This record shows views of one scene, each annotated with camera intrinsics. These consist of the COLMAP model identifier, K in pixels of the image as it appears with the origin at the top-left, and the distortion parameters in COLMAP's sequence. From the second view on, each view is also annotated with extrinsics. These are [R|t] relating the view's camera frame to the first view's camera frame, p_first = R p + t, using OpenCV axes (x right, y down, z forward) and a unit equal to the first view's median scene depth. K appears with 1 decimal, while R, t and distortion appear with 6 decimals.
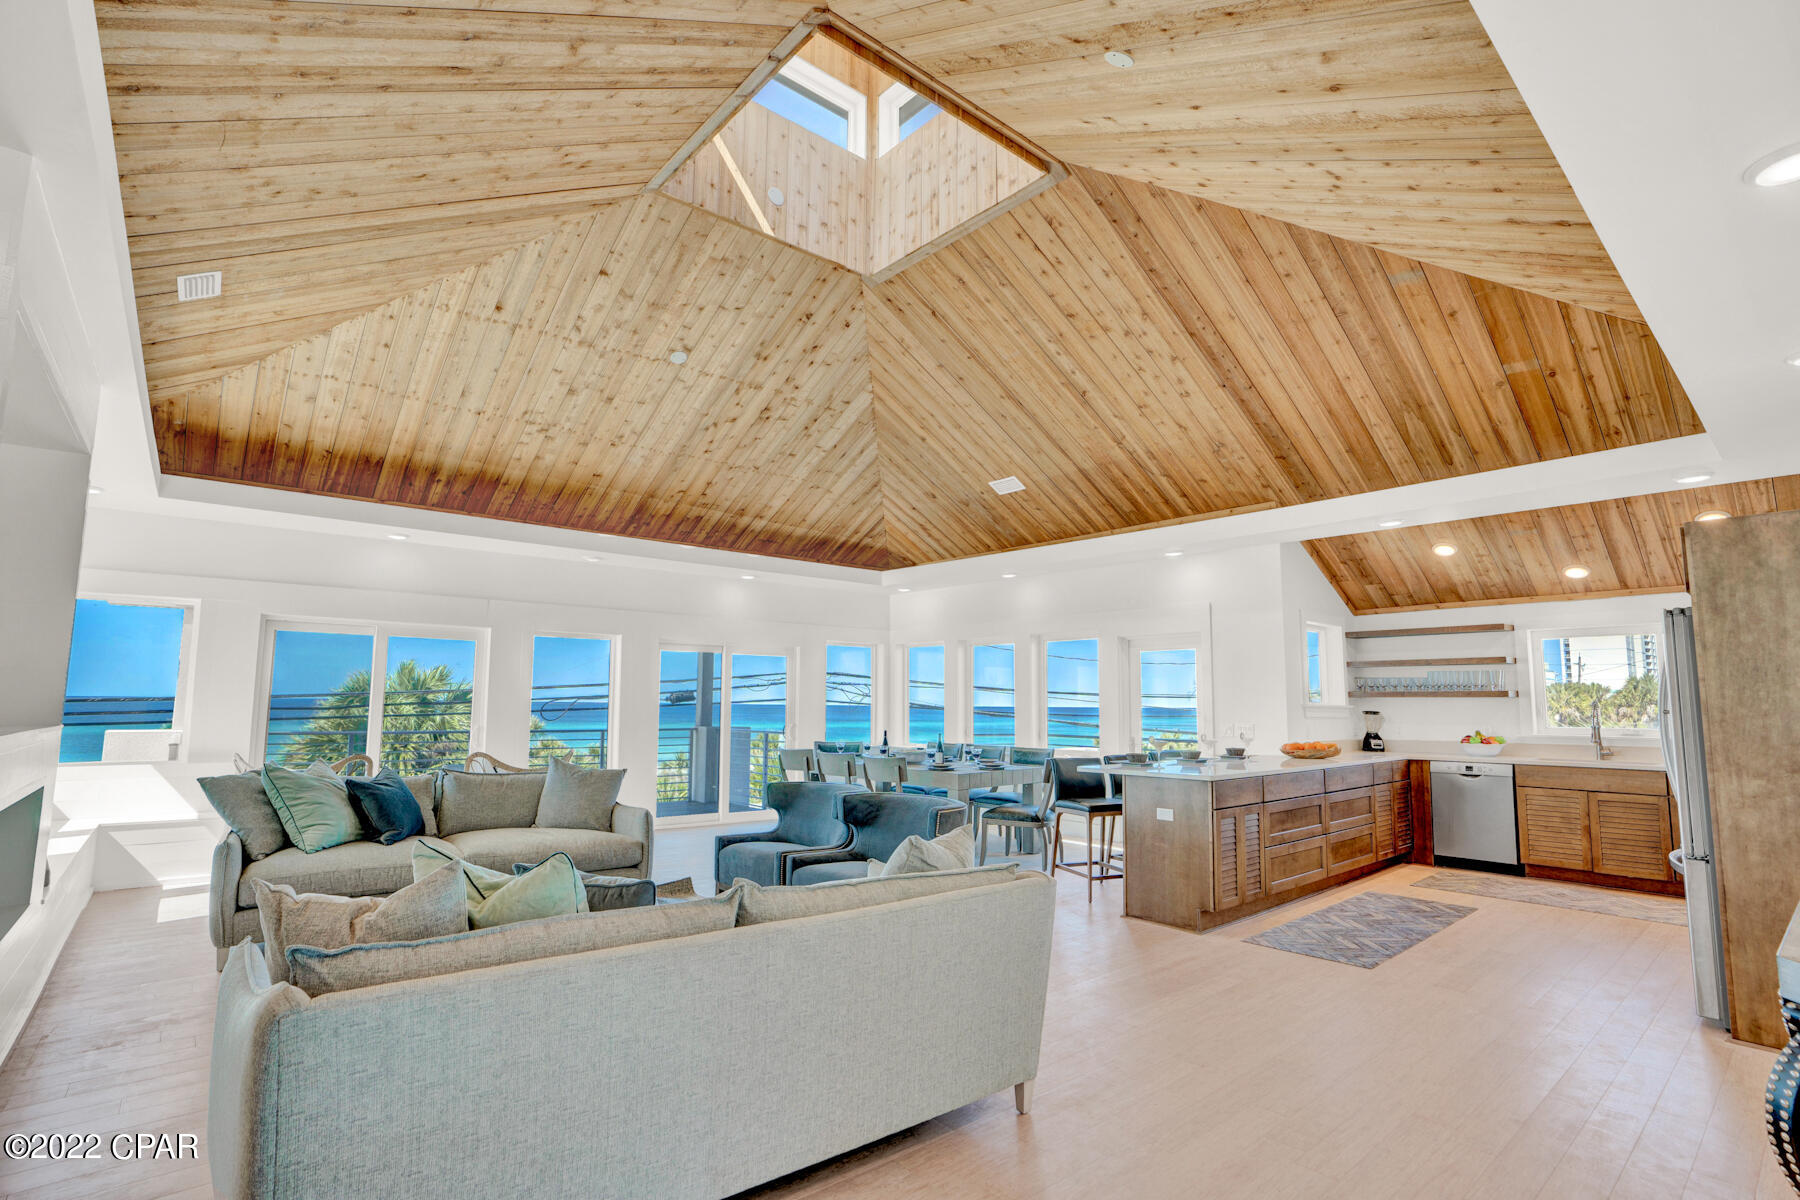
lens RADIAL K [[850.0, 0, 899.8], [0, 850.0, 608.5], [0, 0, 1]] dist [-0.070205, 0.030113]
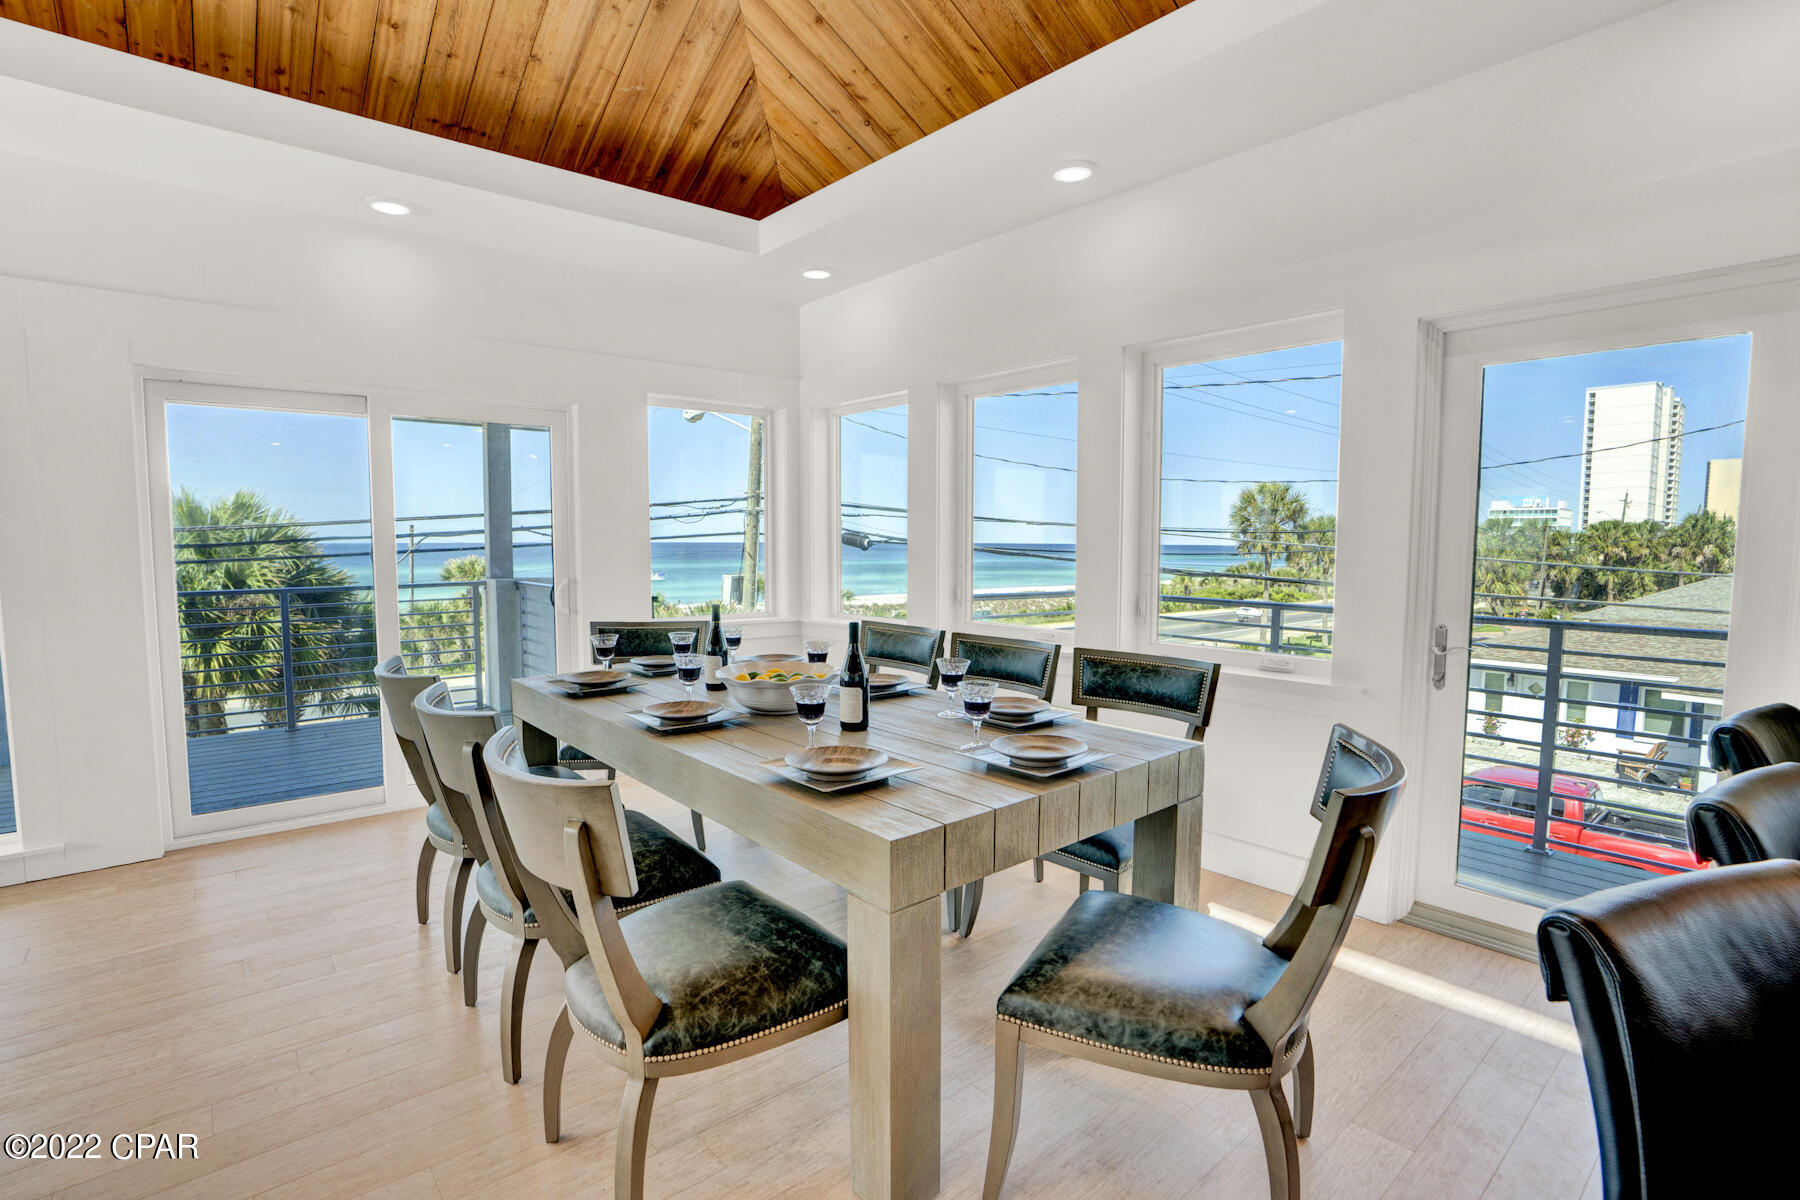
lens RADIAL K [[850.0, 0, 899.8], [0, 850.0, 608.5], [0, 0, 1]] dist [-0.070205, 0.030113]
pose [[0.999983, -0.002691, -0.005135, 0.050626], [0.003622, 0.981601, 0.190910, 0.066481], [0.004527, -0.190926, 0.981594, 0.554974]]
